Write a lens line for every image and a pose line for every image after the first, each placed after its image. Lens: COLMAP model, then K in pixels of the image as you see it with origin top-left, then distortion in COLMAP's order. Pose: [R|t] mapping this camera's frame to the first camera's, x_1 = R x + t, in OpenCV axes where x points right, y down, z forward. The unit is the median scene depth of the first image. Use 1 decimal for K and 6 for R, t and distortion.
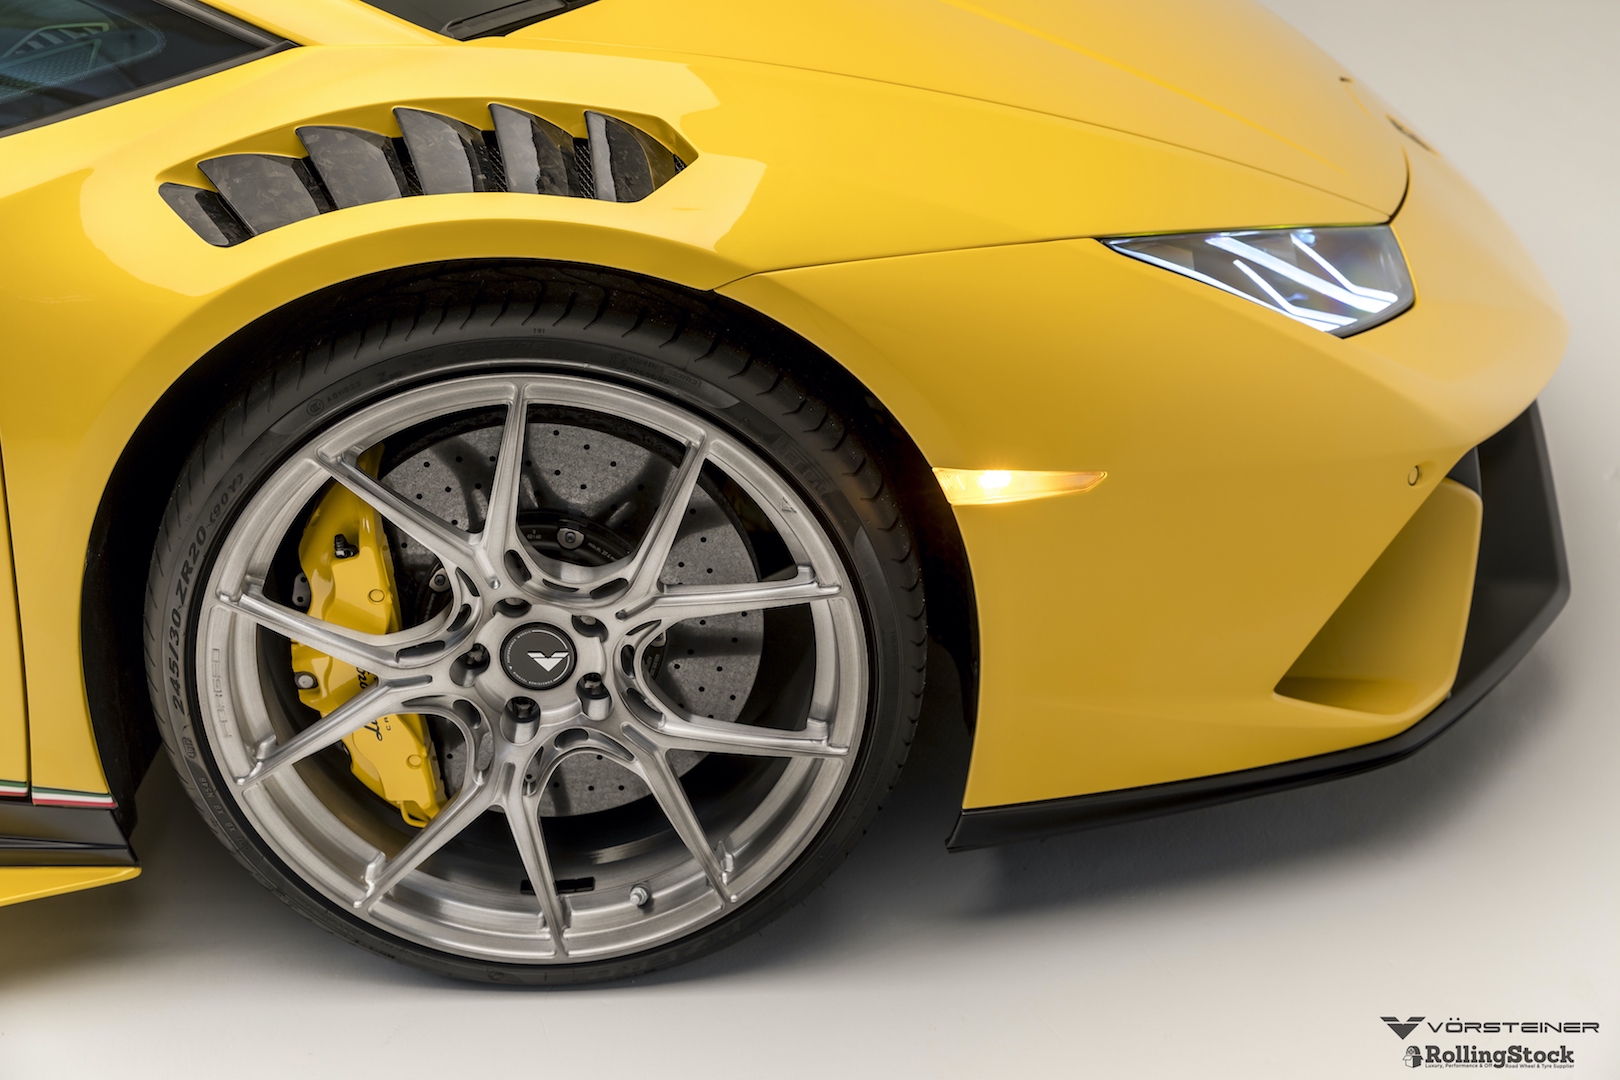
lens RADIAL K [[2488.2, 0, 806.5], [0, 2488.2, 547.2], [0, 0, 1]] dist [0.003189, 0.000000]
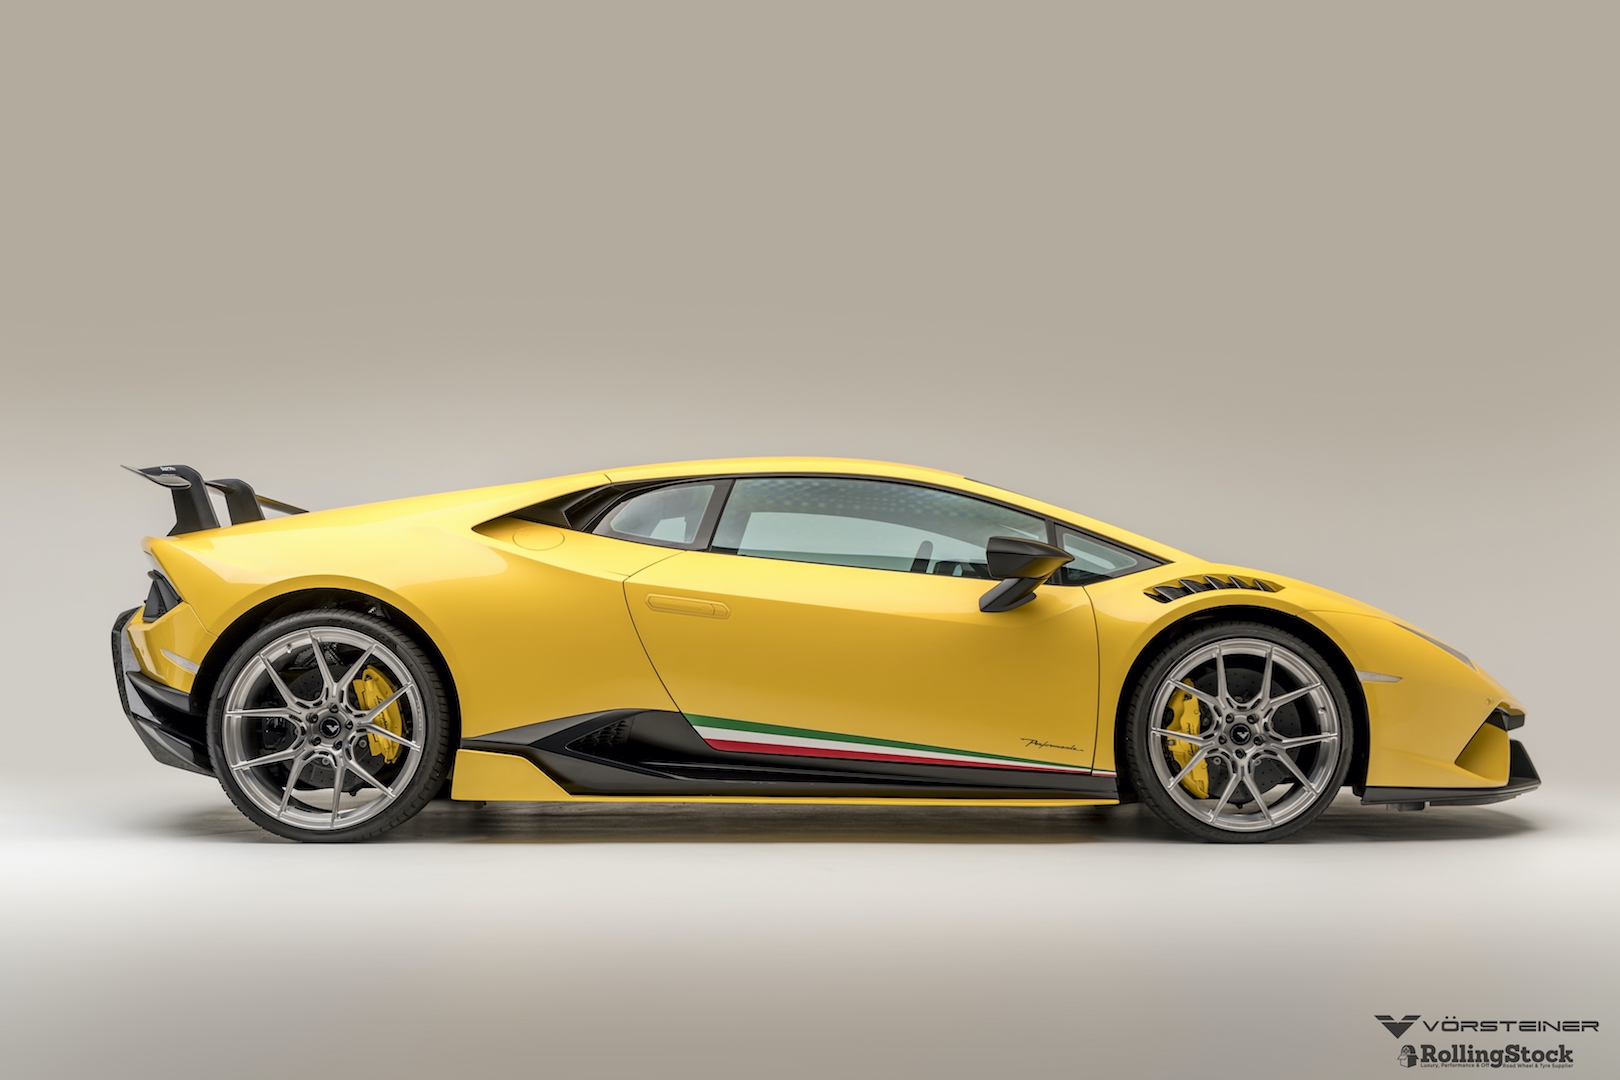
lens RADIAL K [[2040.2, 0, 811.4], [0, 2040.2, 541.9], [0, 0, 1]] dist [0.001761, 0.000000]
pose [[0.999823, 0.006696, -0.017601, -0.654136], [-0.014541, 0.868417, -0.495621, 1.223206], [0.011967, 0.495789, 0.868361, -1.590356]]
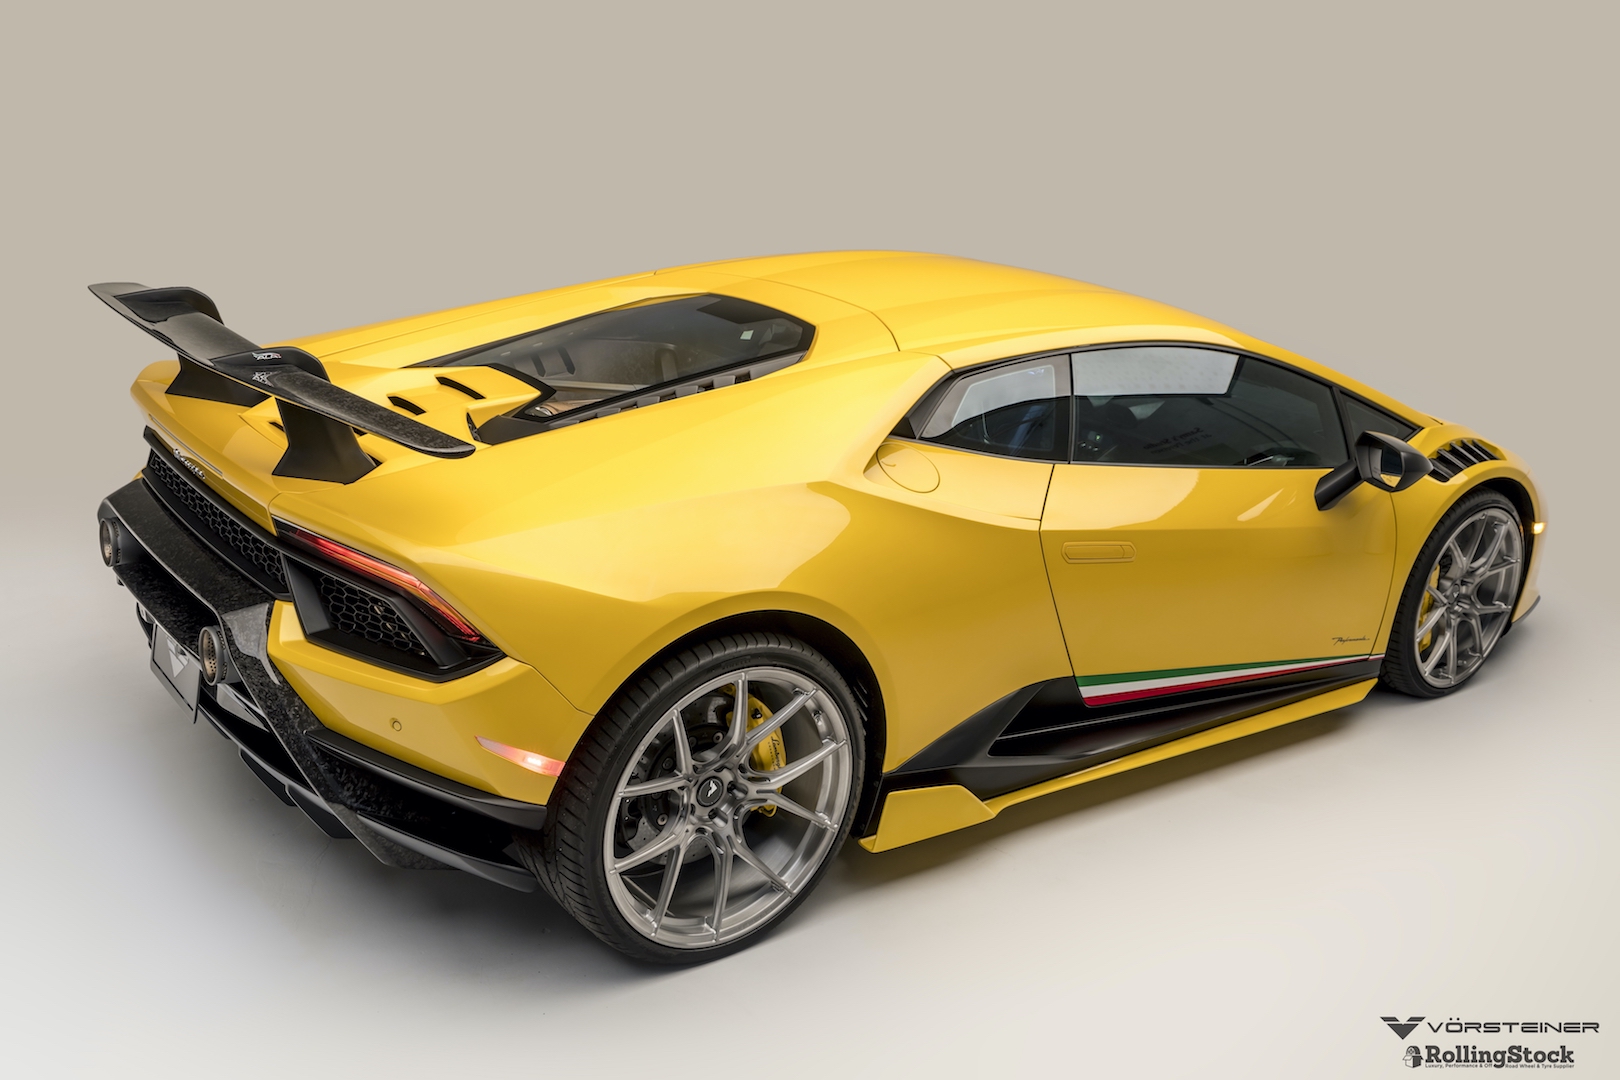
lens RADIAL K [[1526.5, 0, 801.8], [0, 1526.5, 536.9], [0, 0, 1]] dist [0.032460, 0.000000]
pose [[0.809803, -0.118693, 0.574571, -2.094865], [0.192790, 0.978774, -0.069527, -0.062282], [-0.554123, 0.167074, 0.815496, -0.273661]]
